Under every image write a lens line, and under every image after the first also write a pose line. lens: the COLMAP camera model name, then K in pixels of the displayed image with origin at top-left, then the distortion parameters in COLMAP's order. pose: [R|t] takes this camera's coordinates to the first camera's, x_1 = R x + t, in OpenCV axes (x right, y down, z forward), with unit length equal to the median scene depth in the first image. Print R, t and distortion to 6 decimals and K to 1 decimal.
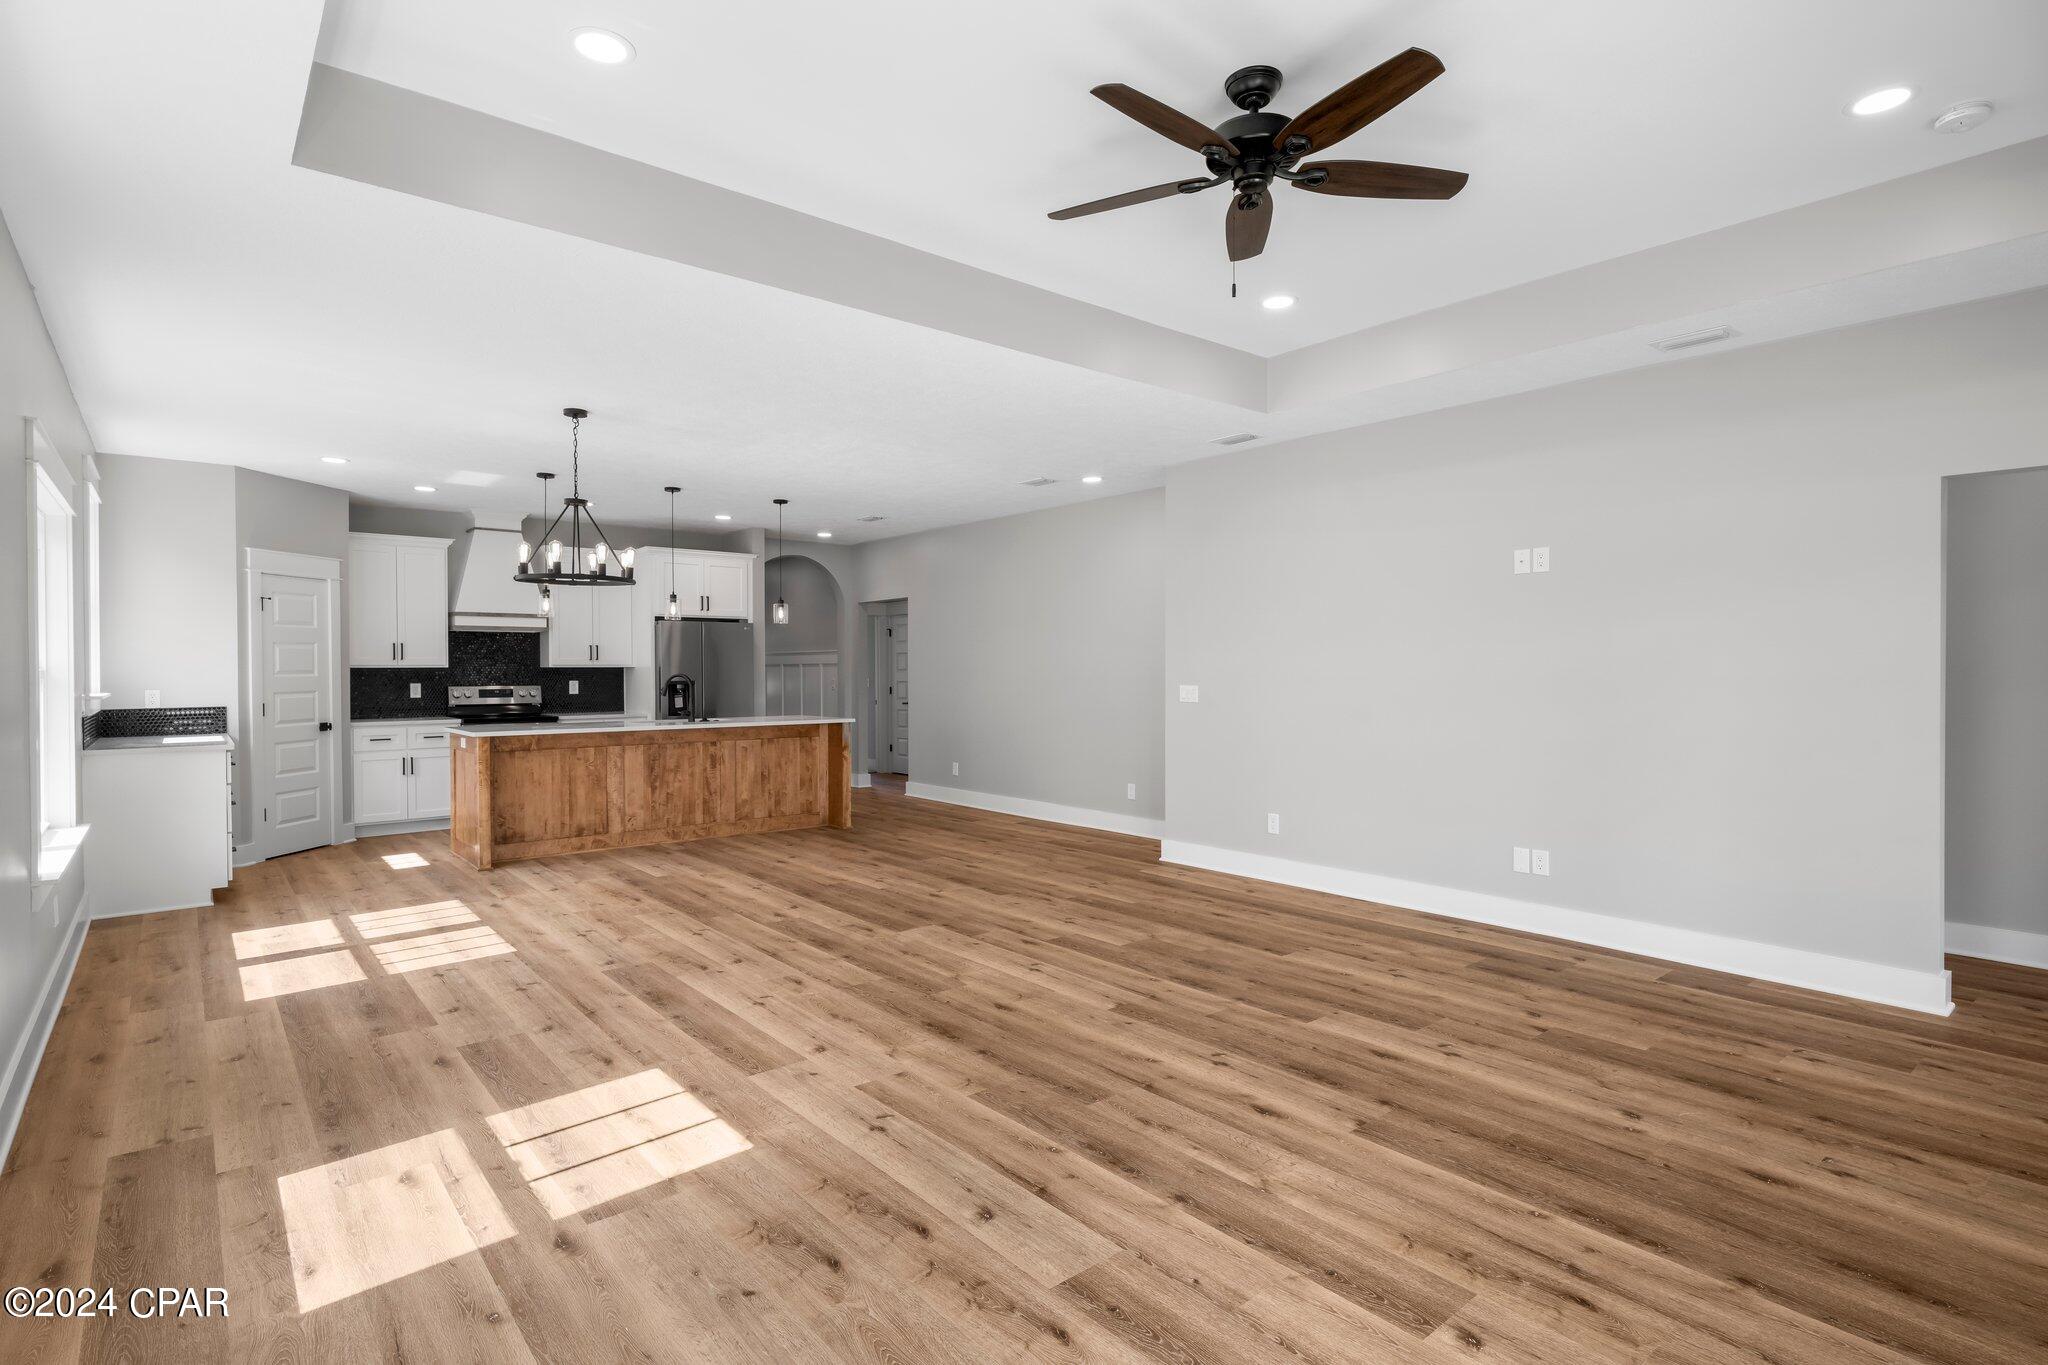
lens RADIAL K [[1015.6, 0, 1025.7], [0, 1015.6, 684.0], [0, 0, 1]] dist [0.004173, -0.001264]
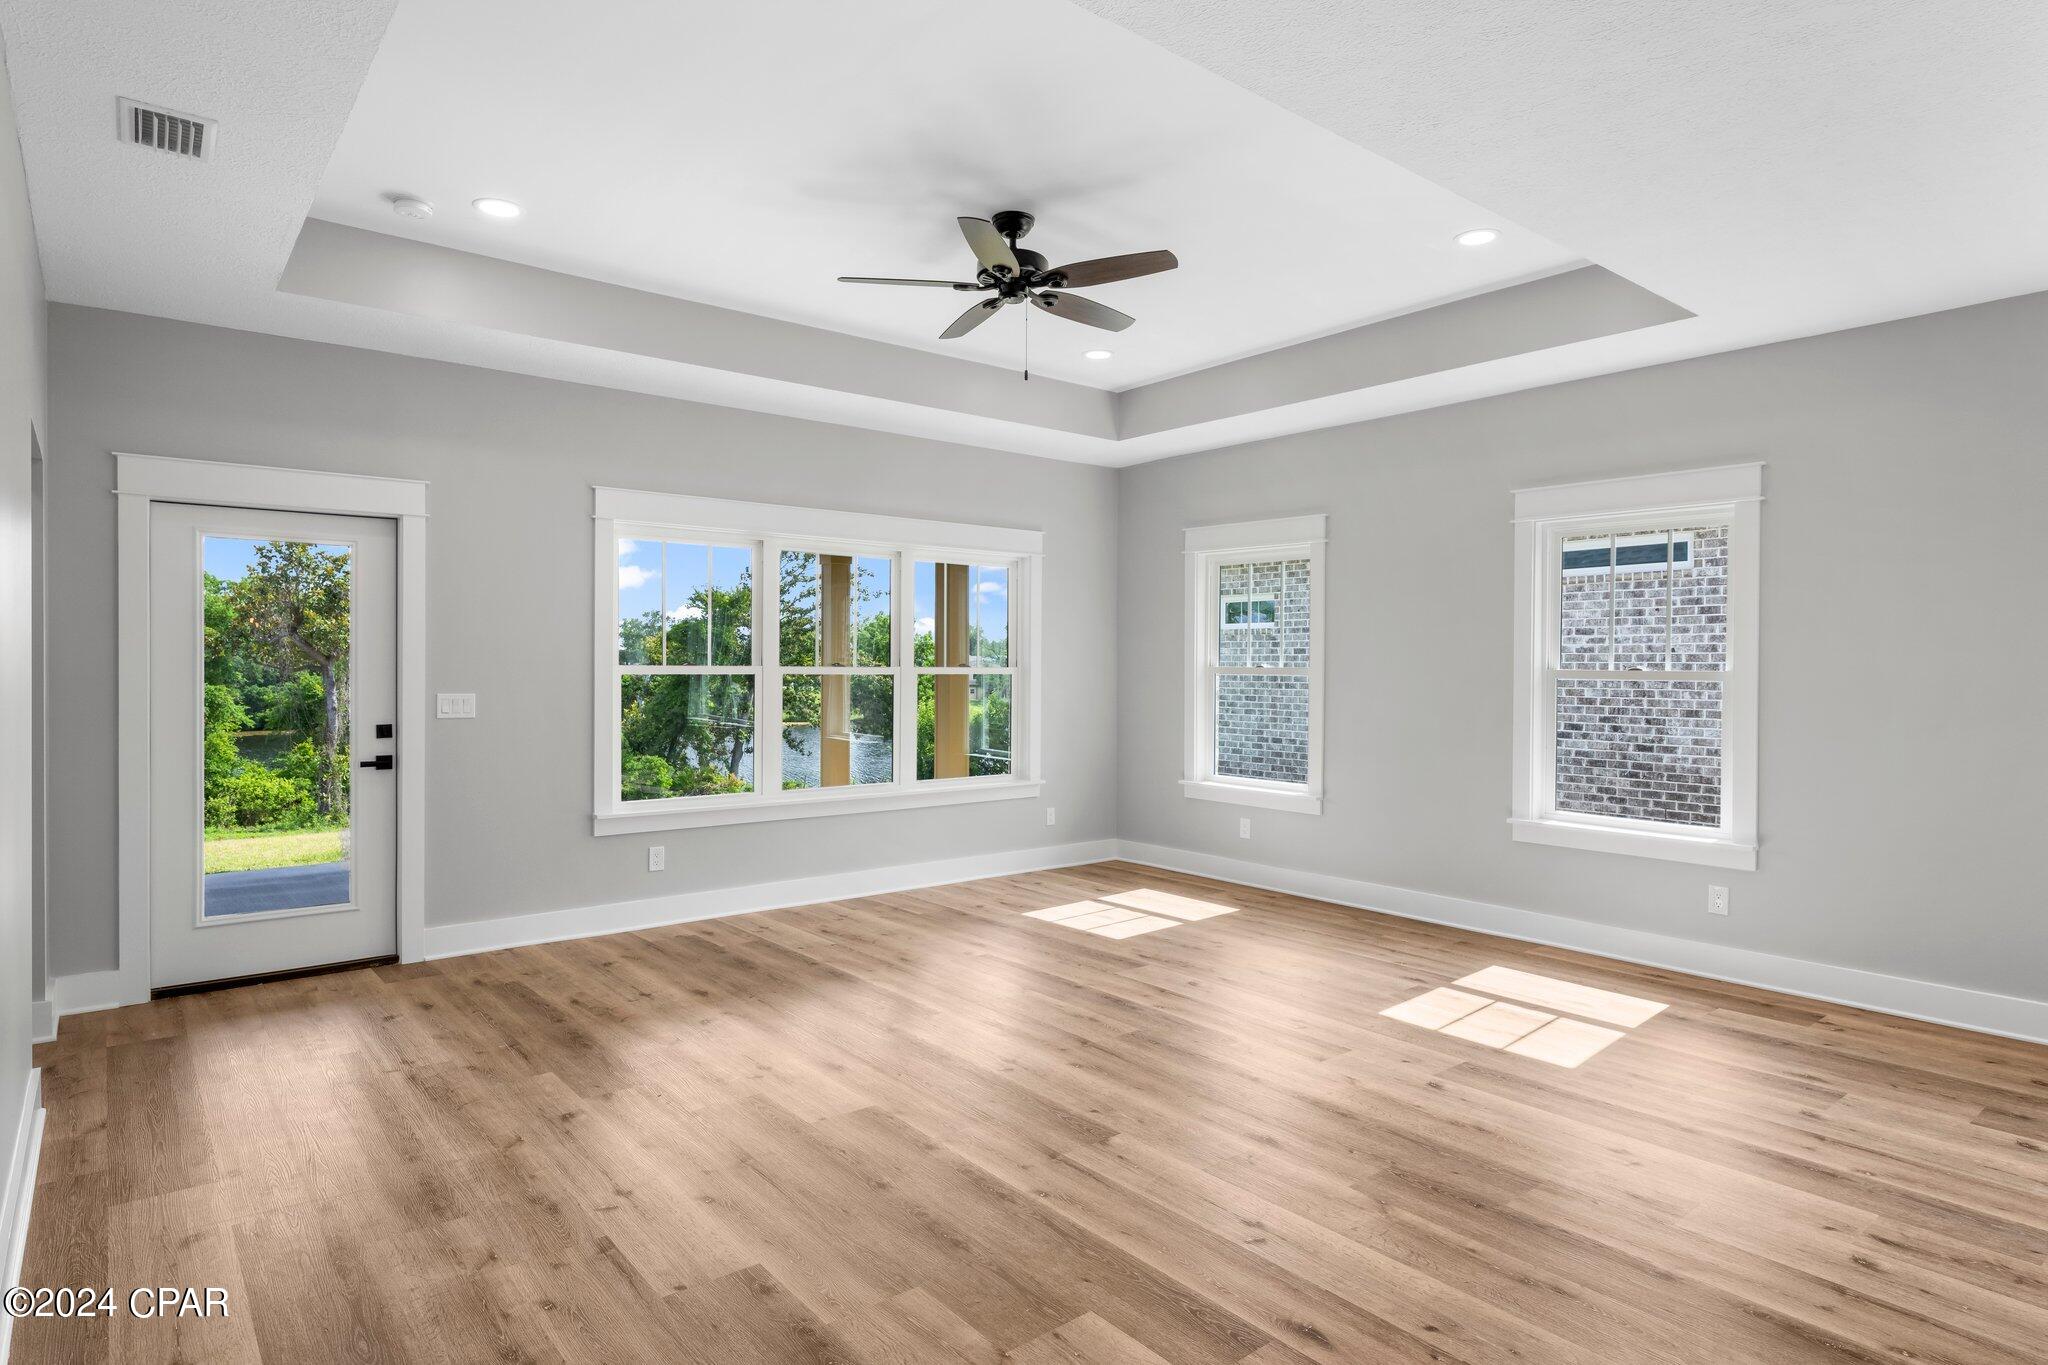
lens RADIAL K [[1118.1, 0, 1026.4], [0, 1118.1, 680.7], [0, 0, 1]] dist [0.004449, -0.000341]
pose [[-0.999973, -0.002194, 0.007068, 0.124550], [-0.001983, 0.999558, 0.029677, -0.026829], [-0.007130, 0.029662, -0.999535, 1.558583]]
